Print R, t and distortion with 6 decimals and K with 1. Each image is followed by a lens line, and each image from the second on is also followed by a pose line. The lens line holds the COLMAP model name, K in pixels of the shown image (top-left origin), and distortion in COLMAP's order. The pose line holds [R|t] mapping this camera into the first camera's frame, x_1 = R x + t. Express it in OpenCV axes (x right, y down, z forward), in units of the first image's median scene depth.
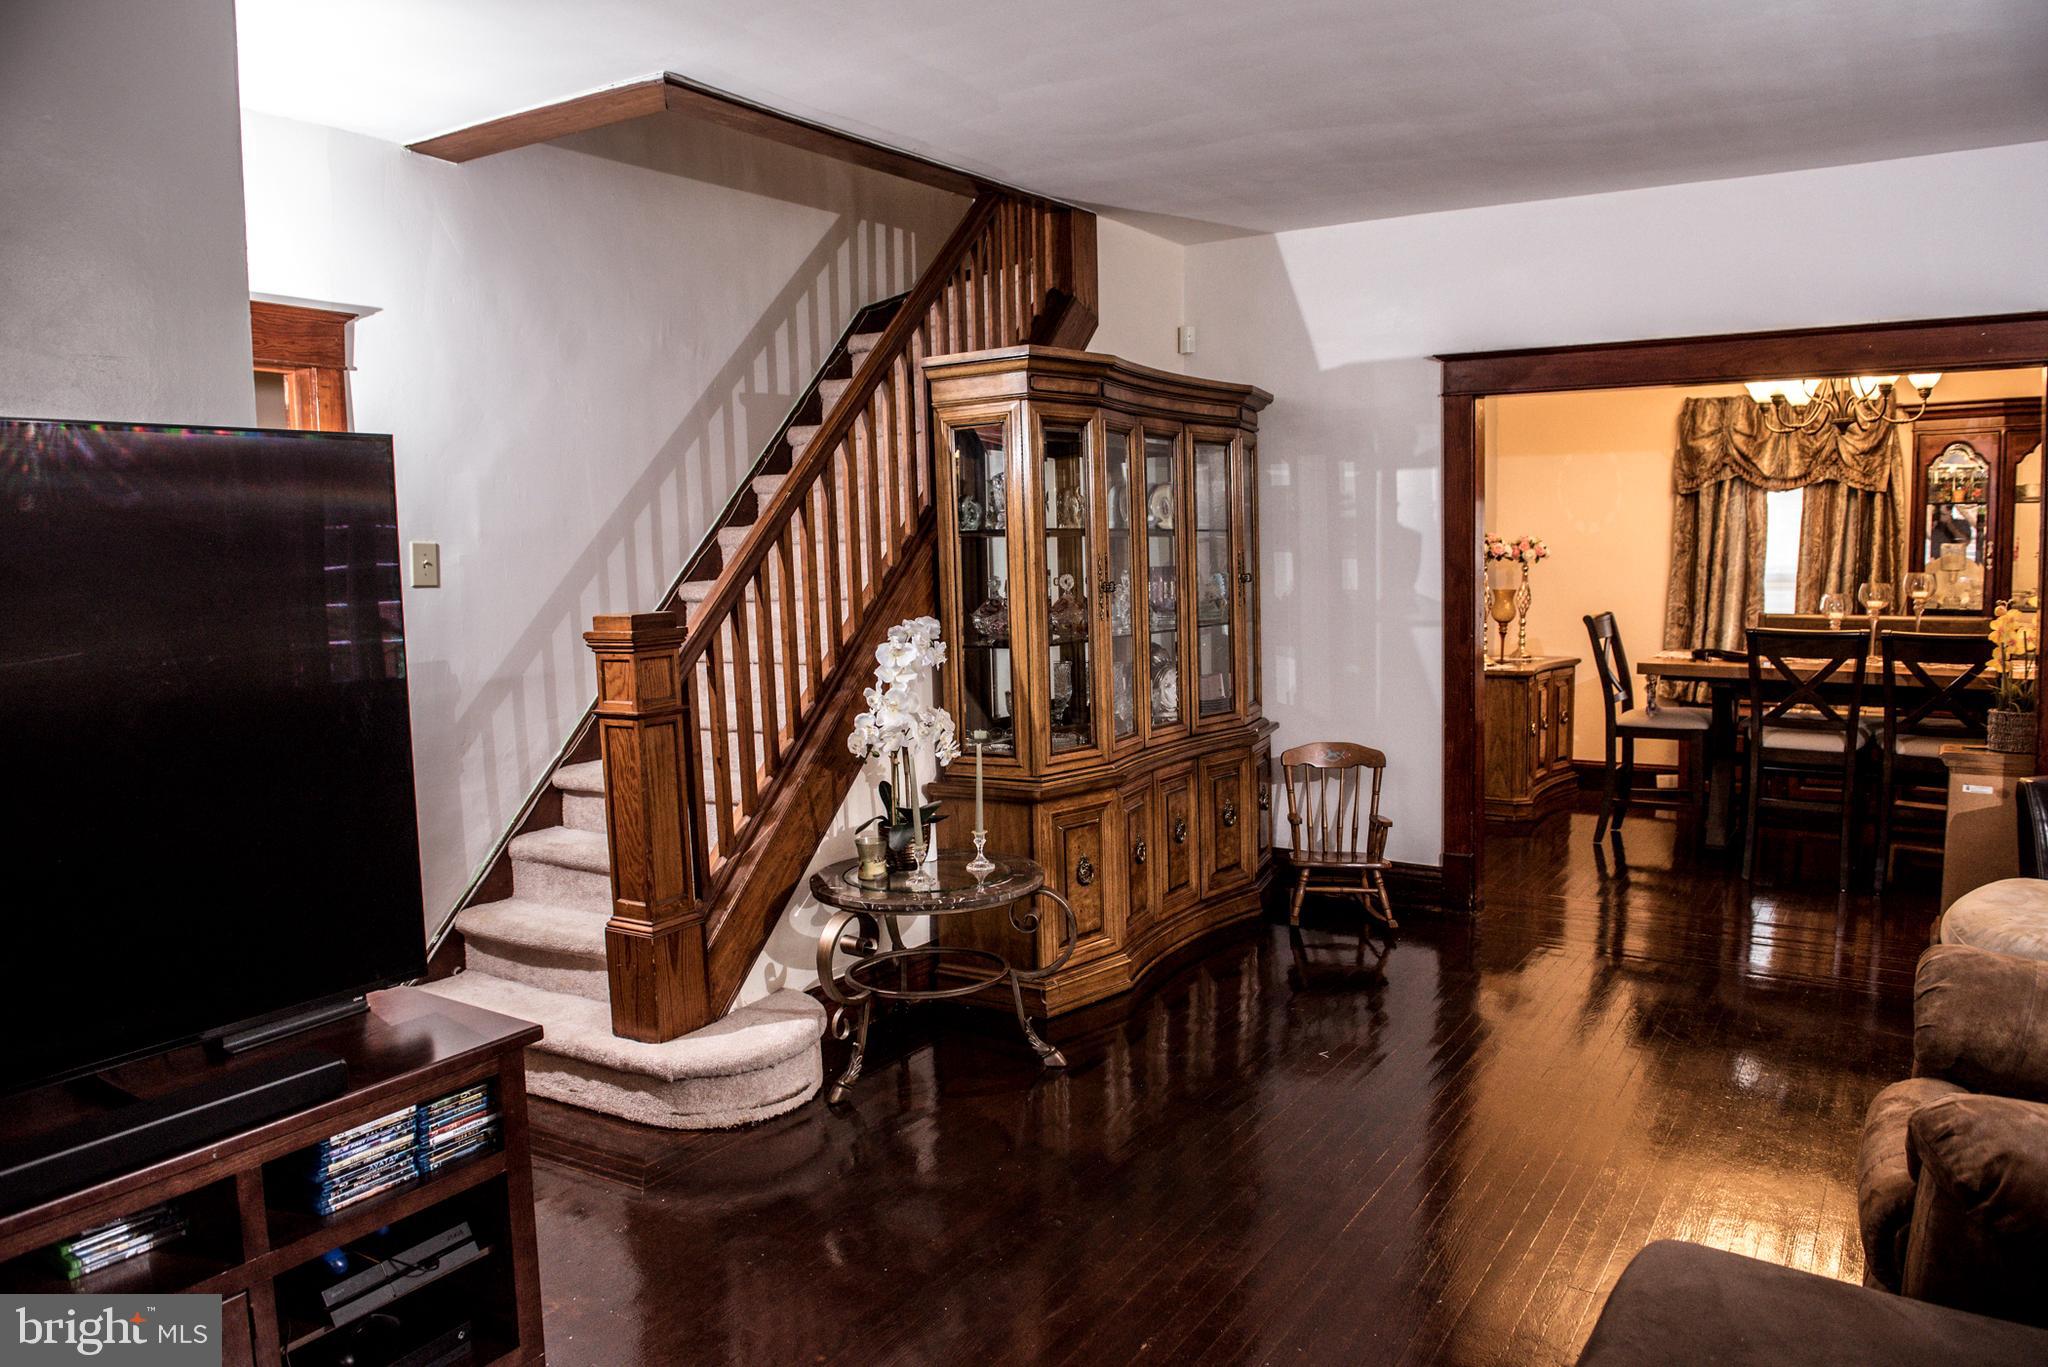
lens RADIAL K [[1404.8, 0, 1032.4], [0, 1404.8, 682.0], [0, 0, 1]] dist [-0.046474, -0.004526]
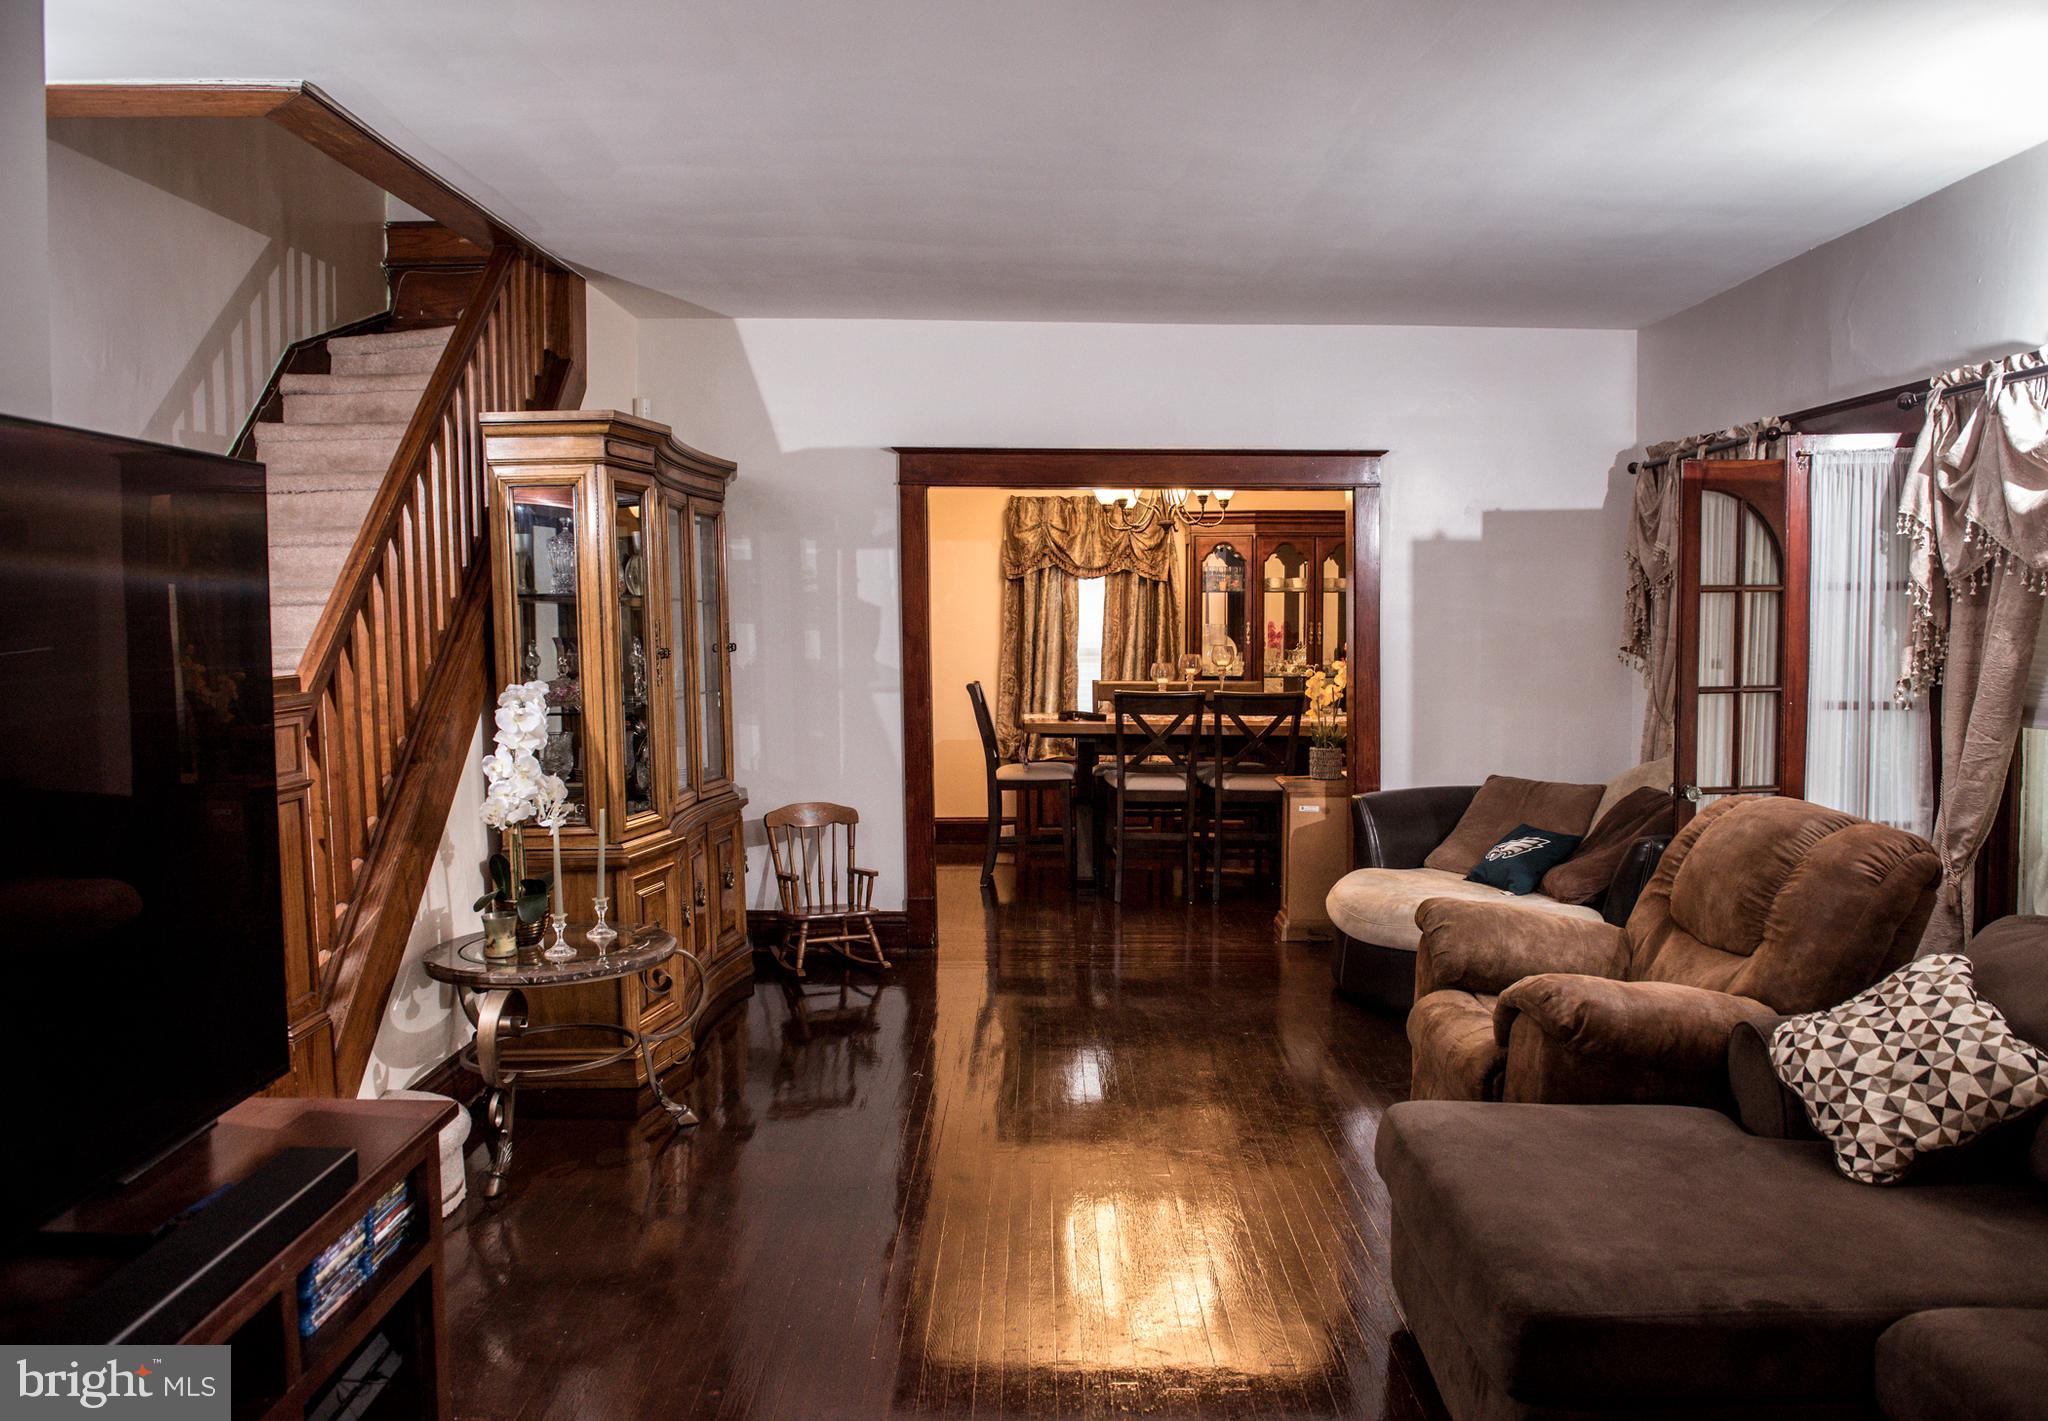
lens RADIAL K [[1467.0, 0, 1036.8], [0, 1467.0, 714.8], [0, 0, 1]] dist [-0.046323, -0.004668]
pose [[0.832019, -0.019327, 0.554410, -0.252672], [0.040483, 0.998844, -0.025935, 0.012150], [-0.553268, 0.044023, 0.831839, -0.019329]]
